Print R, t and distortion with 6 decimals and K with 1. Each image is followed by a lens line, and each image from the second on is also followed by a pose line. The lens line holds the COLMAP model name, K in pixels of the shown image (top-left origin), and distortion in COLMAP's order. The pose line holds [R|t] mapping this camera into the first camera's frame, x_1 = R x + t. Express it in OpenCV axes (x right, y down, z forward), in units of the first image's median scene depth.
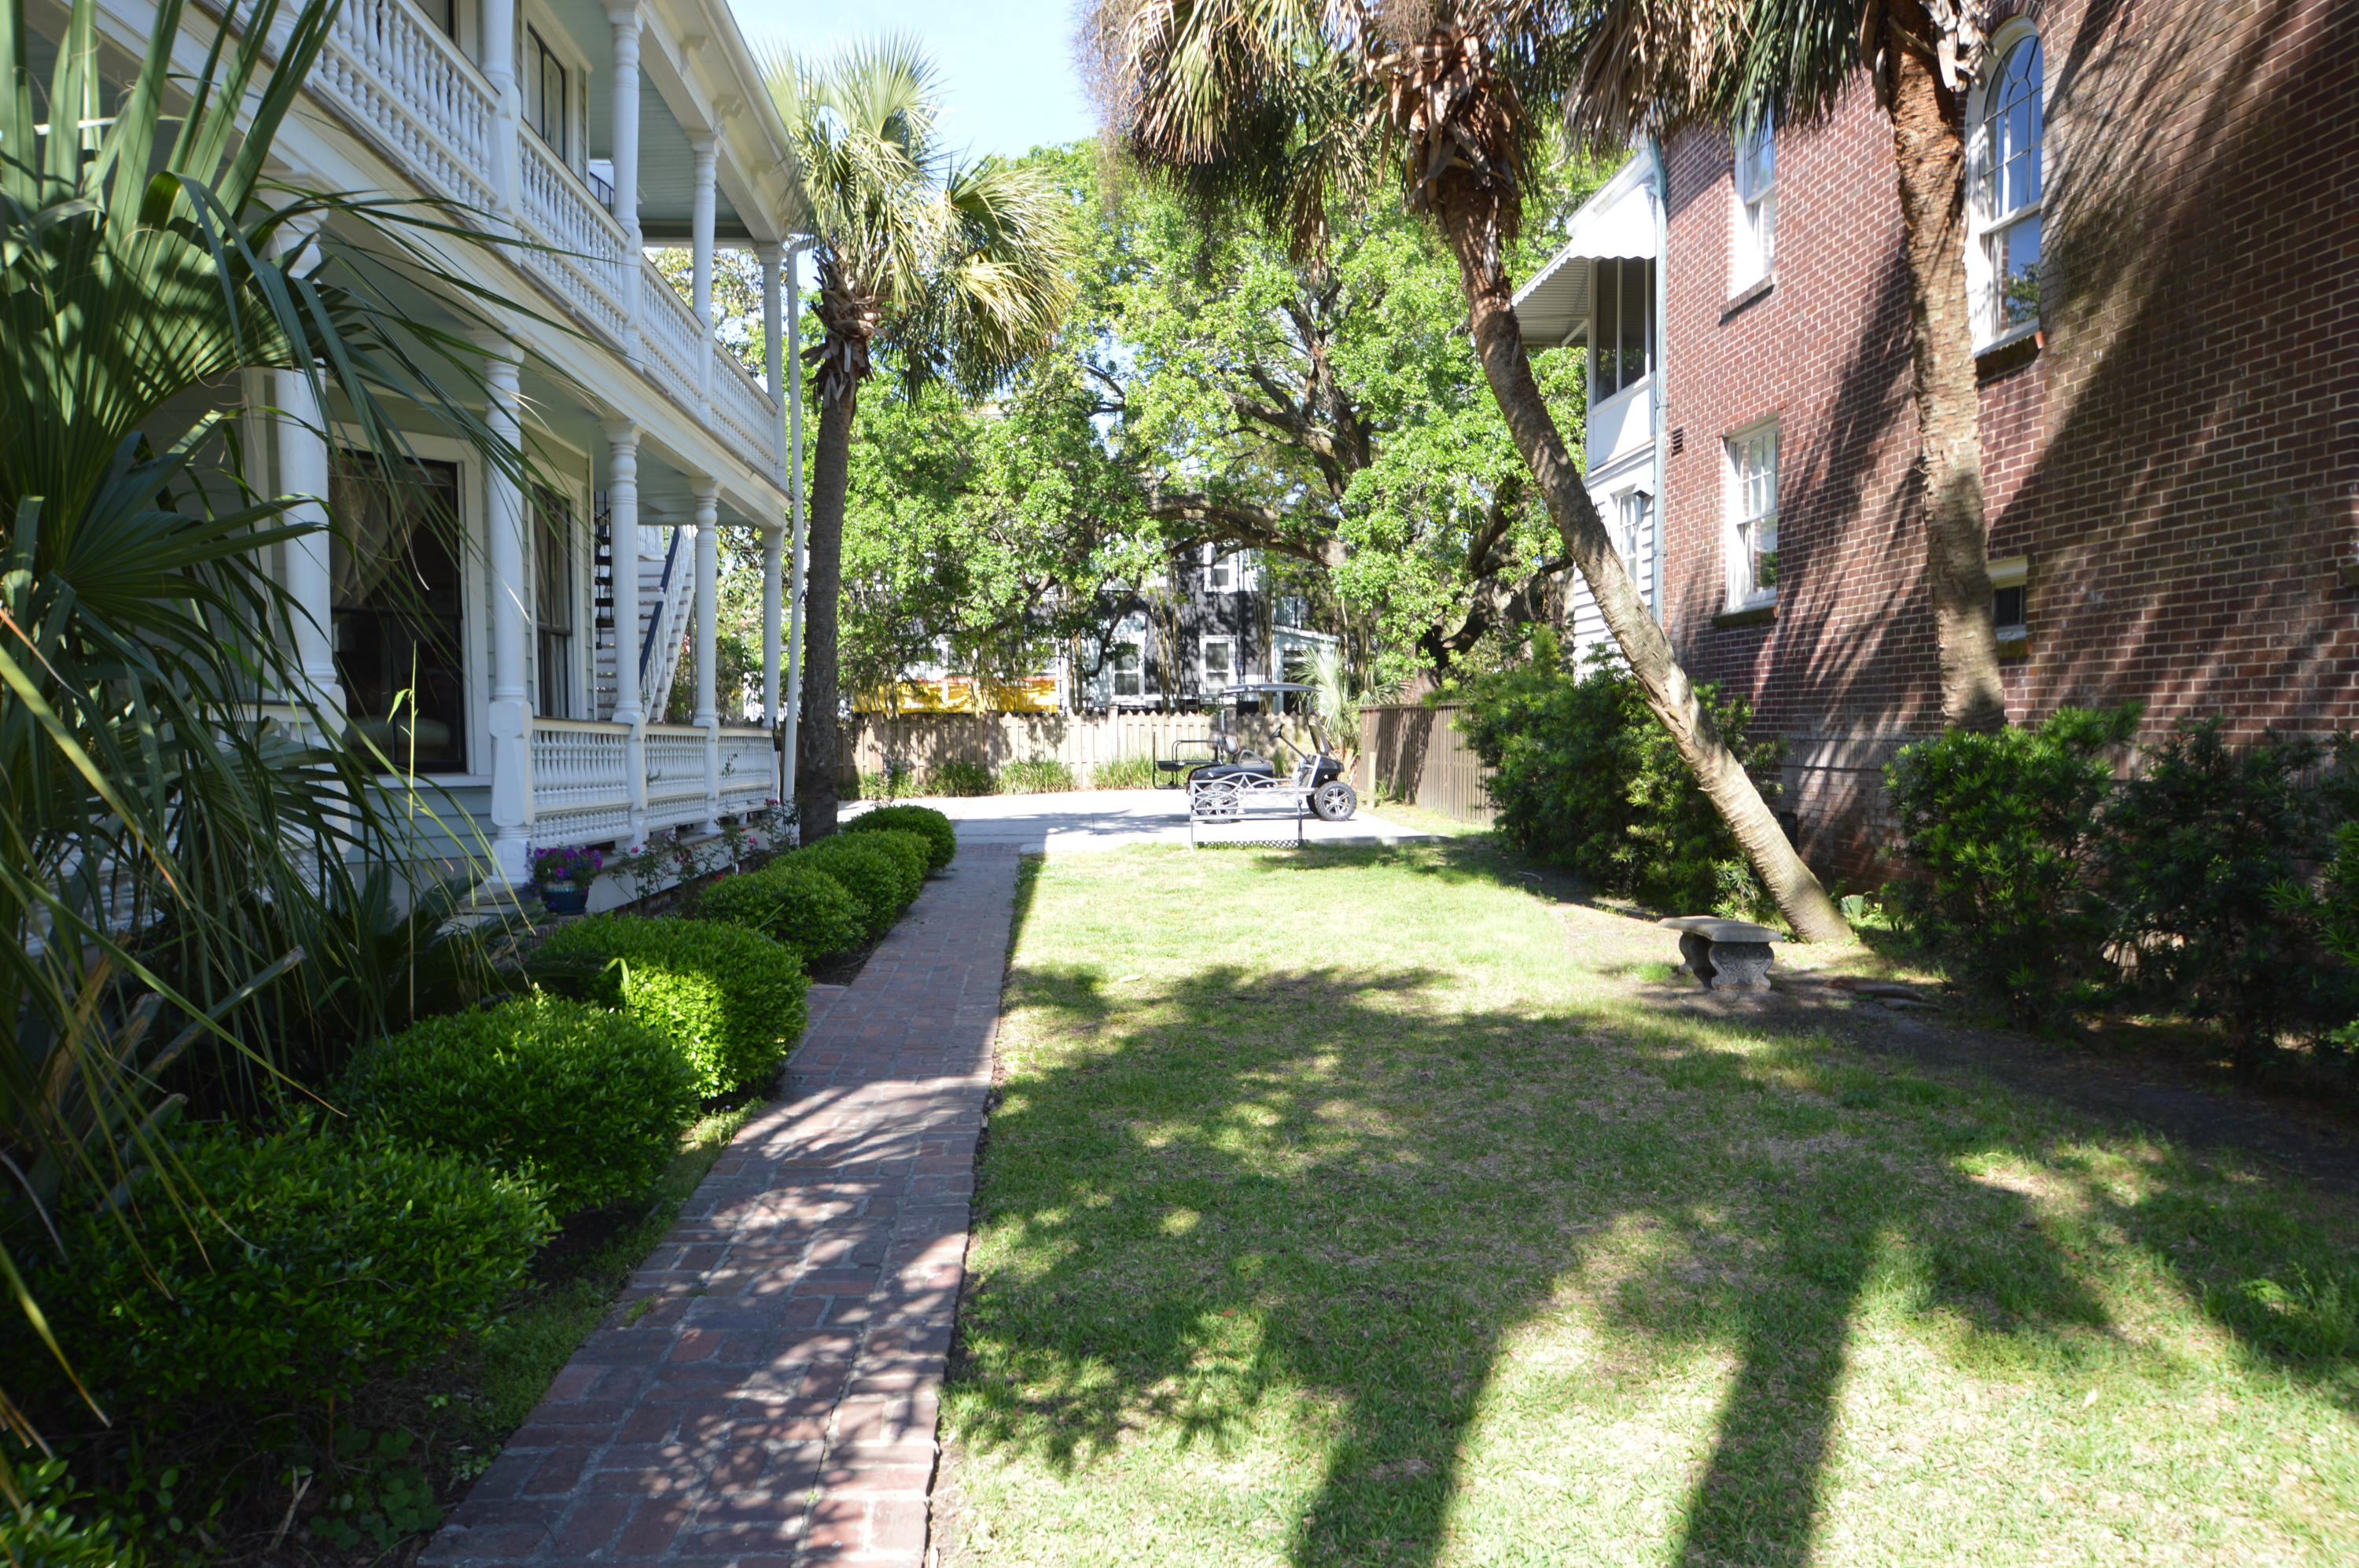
lens RADIAL K [[1682.2, 0, 1182.6], [0, 1682.2, 789.1], [0, 0, 1]] dist [-0.012285, 0.001237]
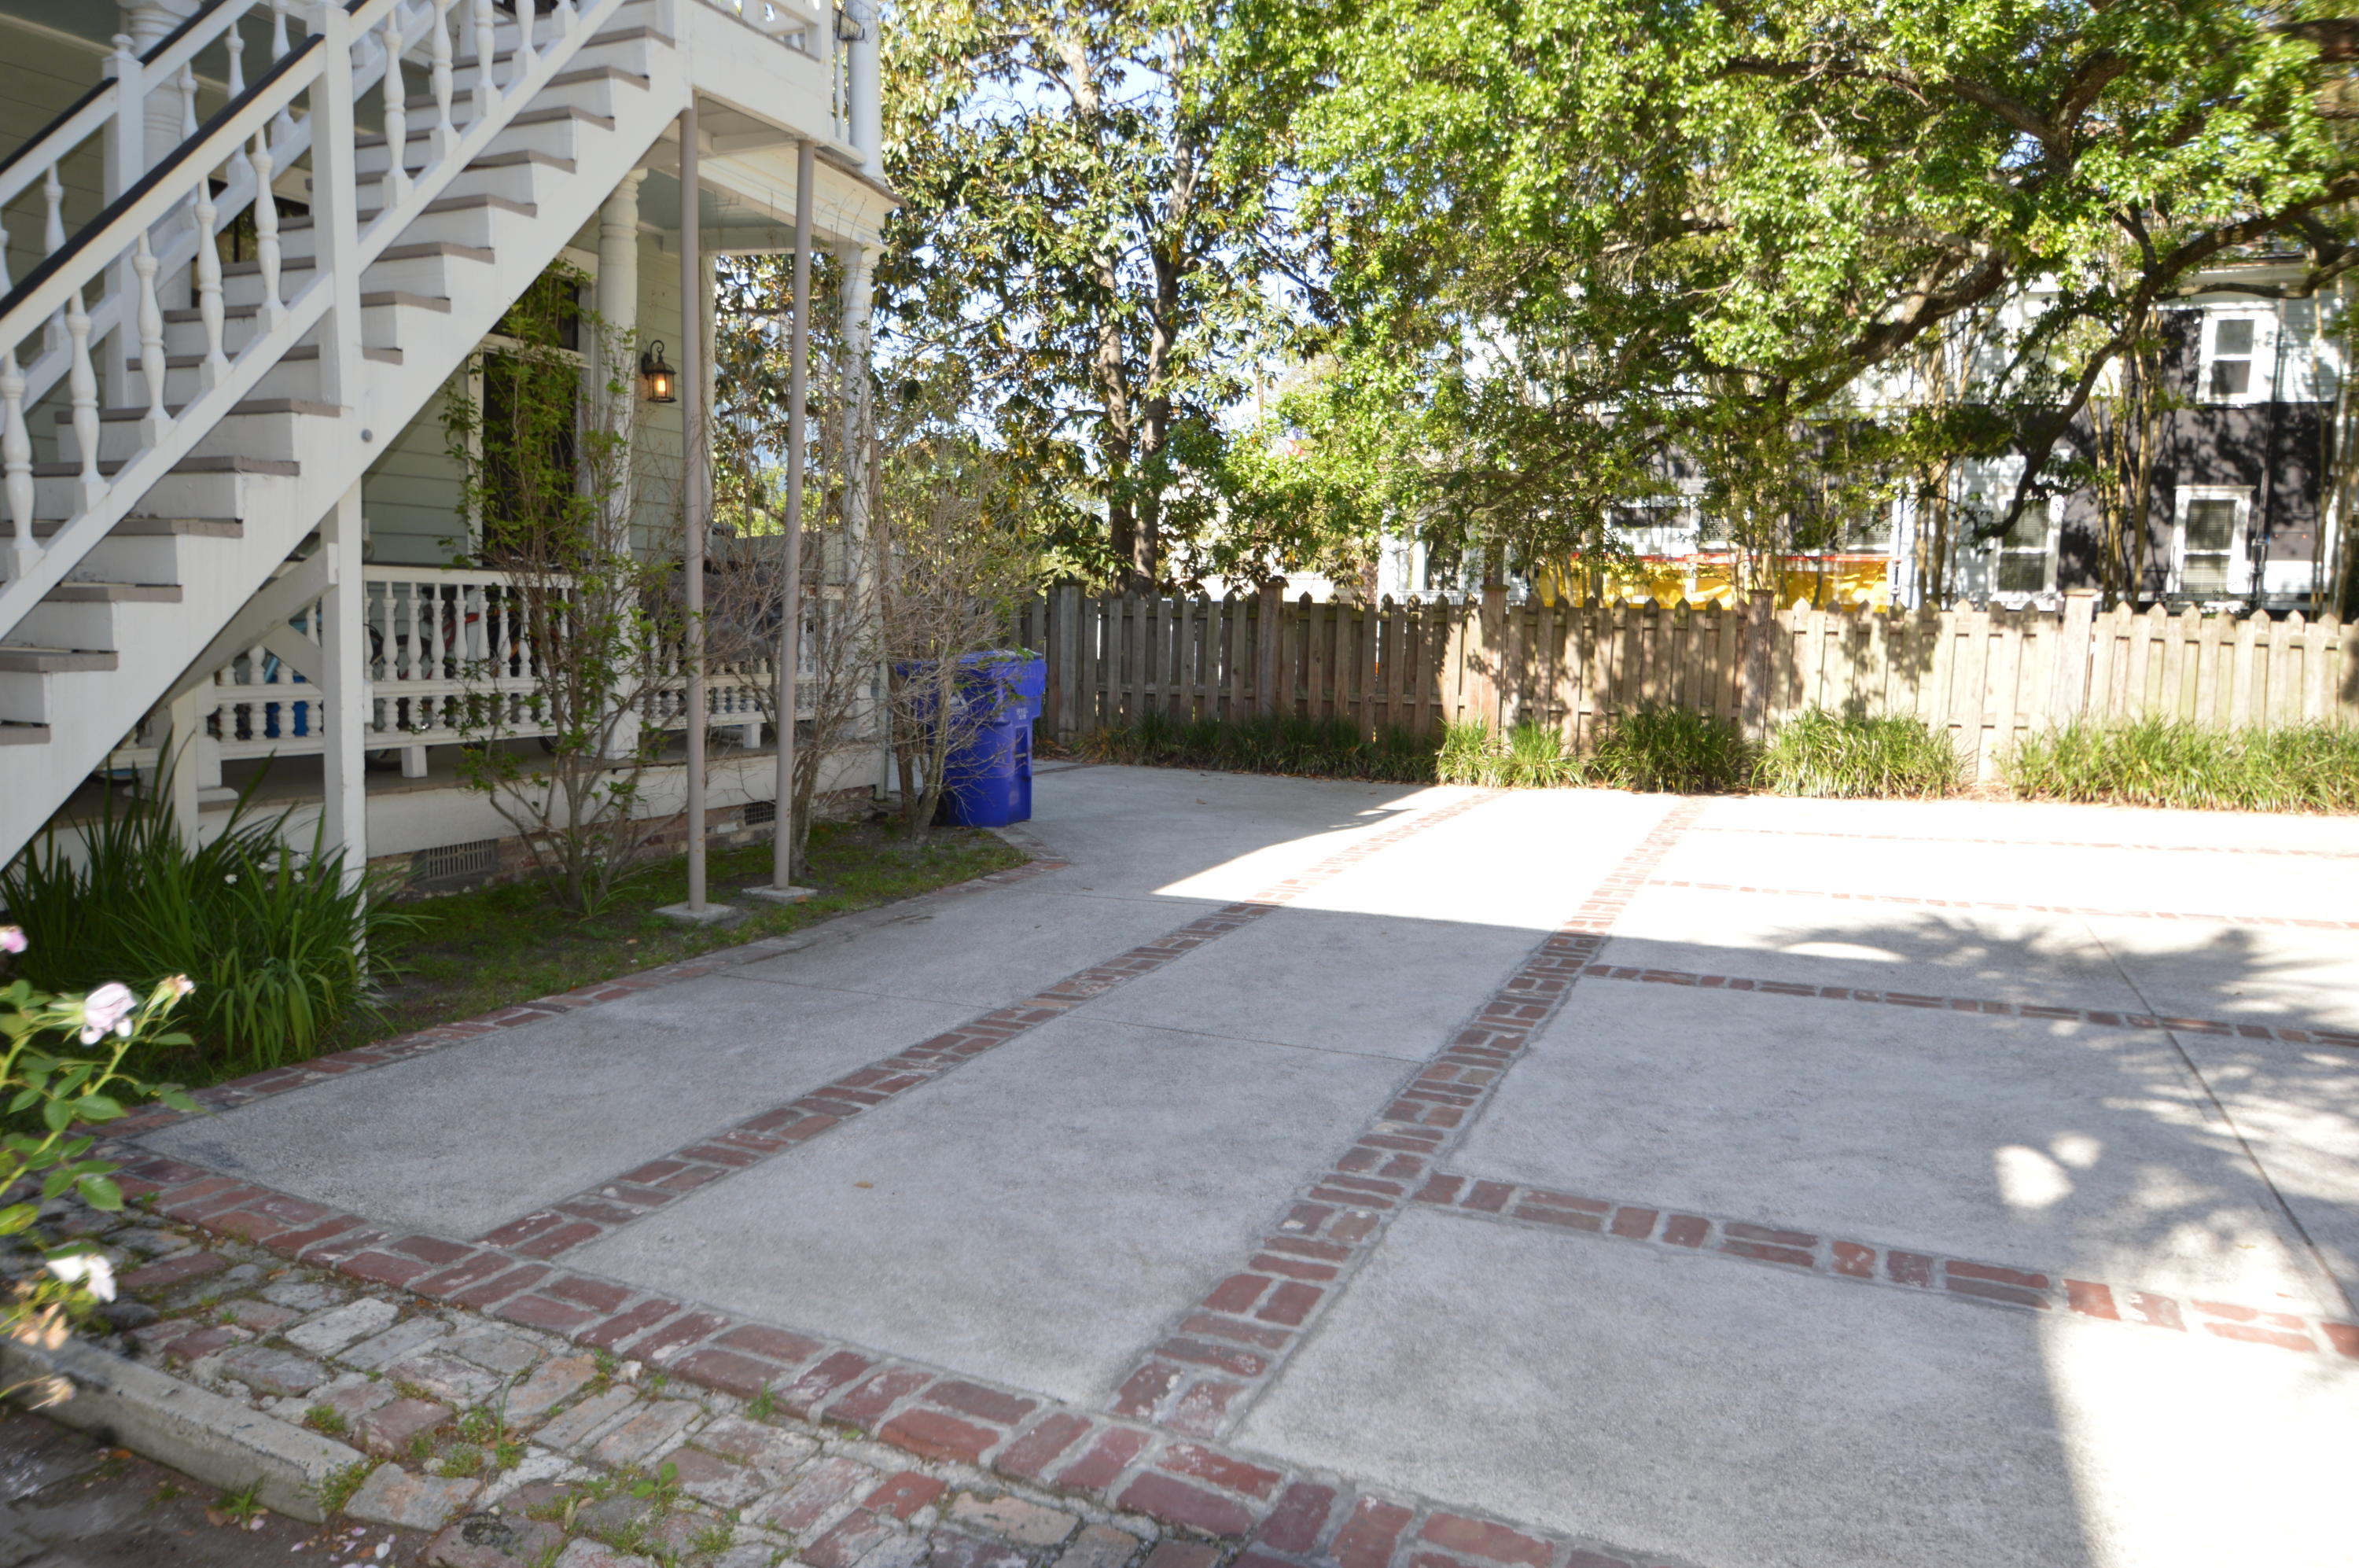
lens RADIAL K [[1682.2, 0, 1189.1], [0, 1682.2, 799.0], [0, 0, 1]] dist [-0.012285, 0.001237]
pose [[0.900738, 0.084414, -0.426081, -0.056754], [-0.057945, 0.995519, 0.074732, -0.016936], [0.430480, -0.042624, 0.901593, 0.537866]]
